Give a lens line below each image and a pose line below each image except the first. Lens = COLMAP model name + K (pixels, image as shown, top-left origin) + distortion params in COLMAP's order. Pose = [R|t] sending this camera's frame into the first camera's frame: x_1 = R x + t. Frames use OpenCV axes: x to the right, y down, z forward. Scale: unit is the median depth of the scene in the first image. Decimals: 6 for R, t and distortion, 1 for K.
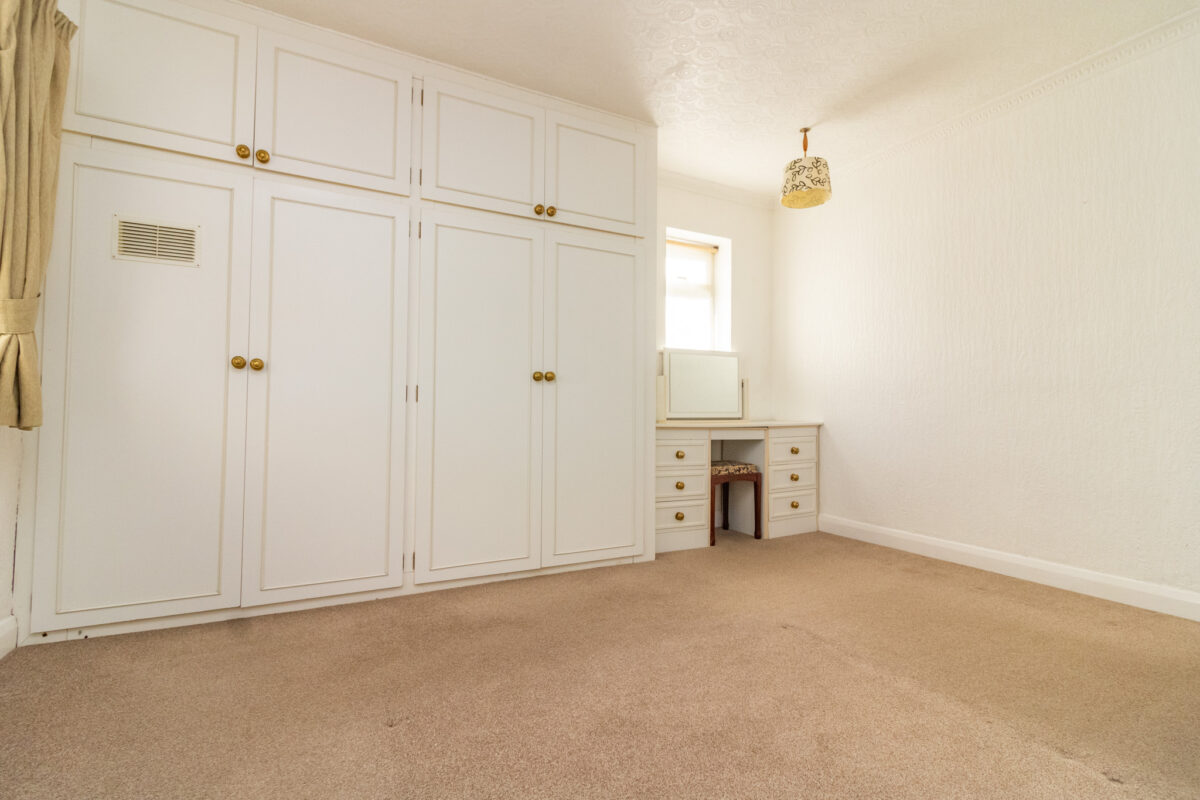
lens RADIAL K [[571.9, 0, 600.8], [0, 571.9, 385.5], [0, 0, 1]] dist [0.002636, 0.000370]
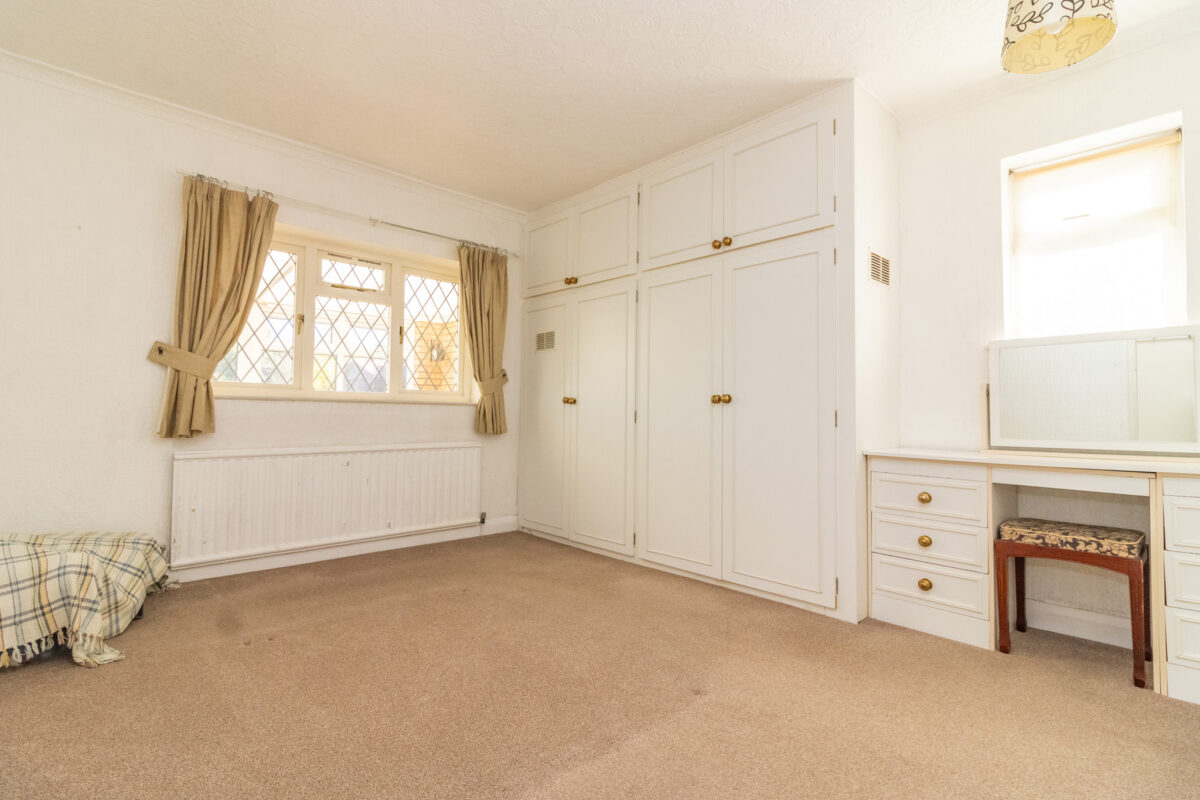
lens RADIAL K [[546.9, 0, 598.9], [0, 546.9, 394.9], [0, 0, 1]] dist [0.000111, -0.000209]
pose [[0.267058, -0.047283, -0.962520, 0.739929], [0.028711, 0.998743, -0.041096, 0.010498], [0.963253, -0.016660, 0.268079, 0.460618]]
